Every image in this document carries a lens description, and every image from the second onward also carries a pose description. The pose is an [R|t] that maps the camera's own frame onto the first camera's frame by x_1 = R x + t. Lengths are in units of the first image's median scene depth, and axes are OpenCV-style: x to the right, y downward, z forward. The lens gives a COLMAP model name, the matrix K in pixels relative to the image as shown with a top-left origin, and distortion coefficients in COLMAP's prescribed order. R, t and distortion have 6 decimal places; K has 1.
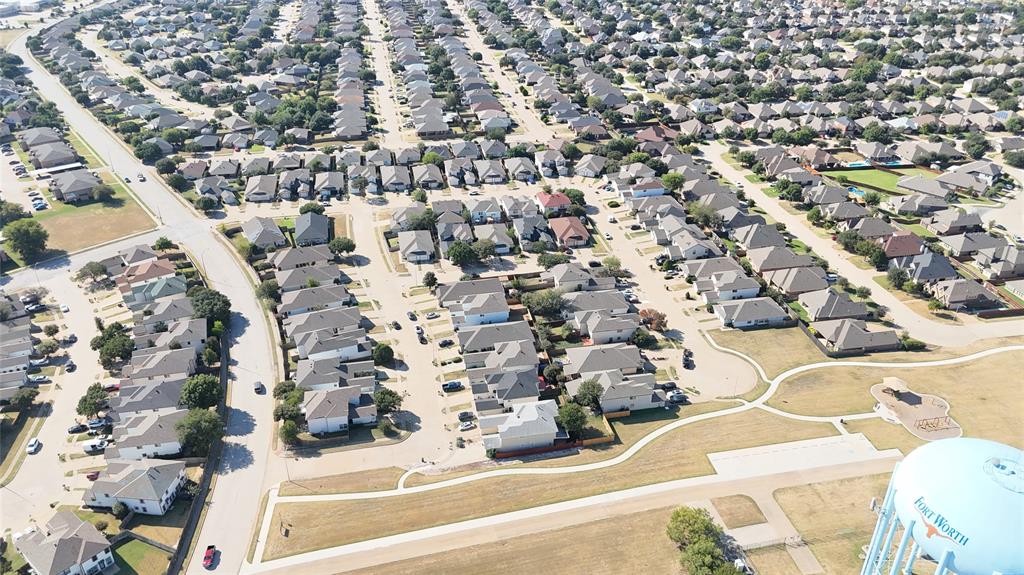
lens RADIAL K [[754.8, 0, 512.0], [0, 754.8, 287.5], [0, 0, 1]] dist [0.072564, -0.066514]
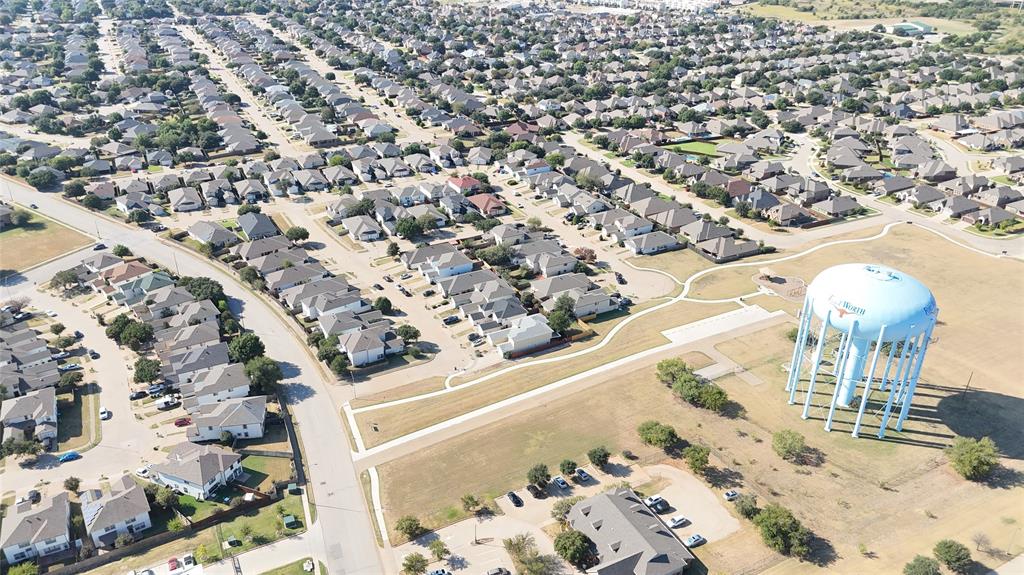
lens RADIAL K [[754.8, 0, 512.0], [0, 754.8, 287.5], [0, 0, 1]] dist [0.072564, -0.066514]
pose [[0.958165, -0.126301, 0.256842, -0.199372], [0.136011, 0.990499, -0.020323, 0.080110], [-0.251835, 0.054406, 0.966240, -0.140345]]
